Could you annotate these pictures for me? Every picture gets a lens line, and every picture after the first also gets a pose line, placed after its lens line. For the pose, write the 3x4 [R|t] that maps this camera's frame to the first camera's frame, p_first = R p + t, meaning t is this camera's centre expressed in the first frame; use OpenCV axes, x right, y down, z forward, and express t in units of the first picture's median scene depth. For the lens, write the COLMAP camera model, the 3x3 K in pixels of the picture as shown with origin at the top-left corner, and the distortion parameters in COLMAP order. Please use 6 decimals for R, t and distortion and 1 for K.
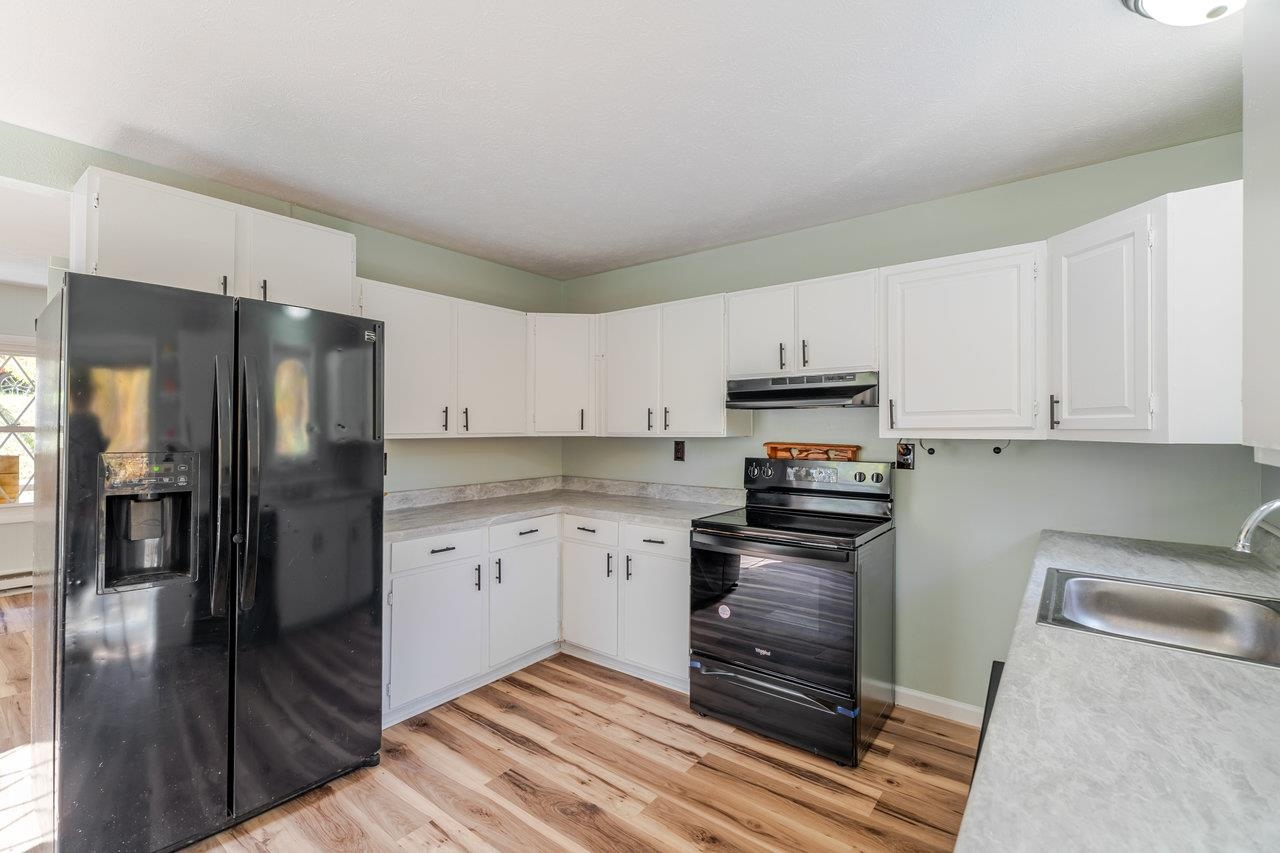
lens RADIAL K [[562.2, 0, 633.5], [0, 562.2, 430.7], [0, 0, 1]] dist [-0.001743, -0.000705]
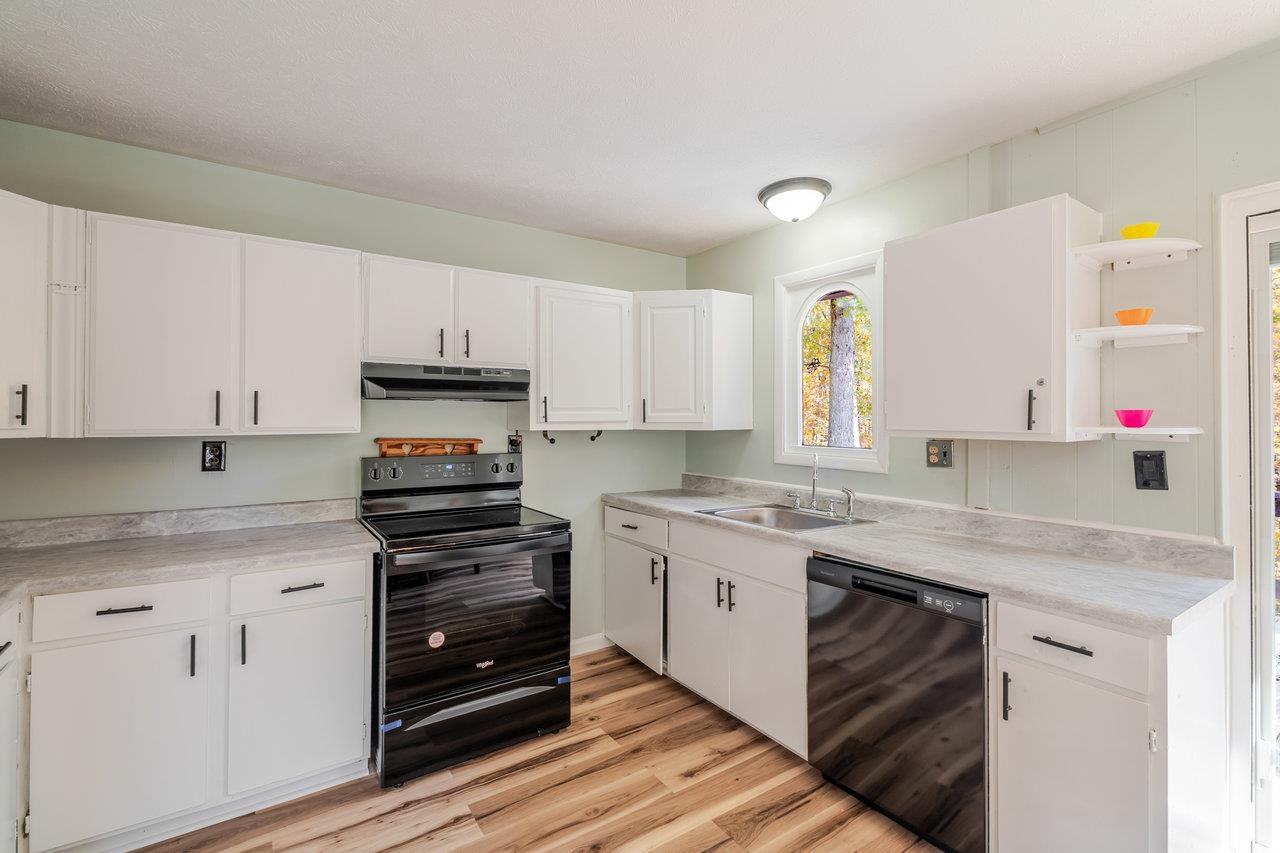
lens RADIAL K [[564.9, 0, 634.9], [0, 564.9, 413.8], [0, 0, 1]] dist [0.000044, -0.000034]
pose [[0.314090, 0.012666, 0.949309, -0.525213], [0.005594, 0.999869, -0.015192, -0.001562], [-0.949377, 0.010082, 0.313978, 0.426278]]
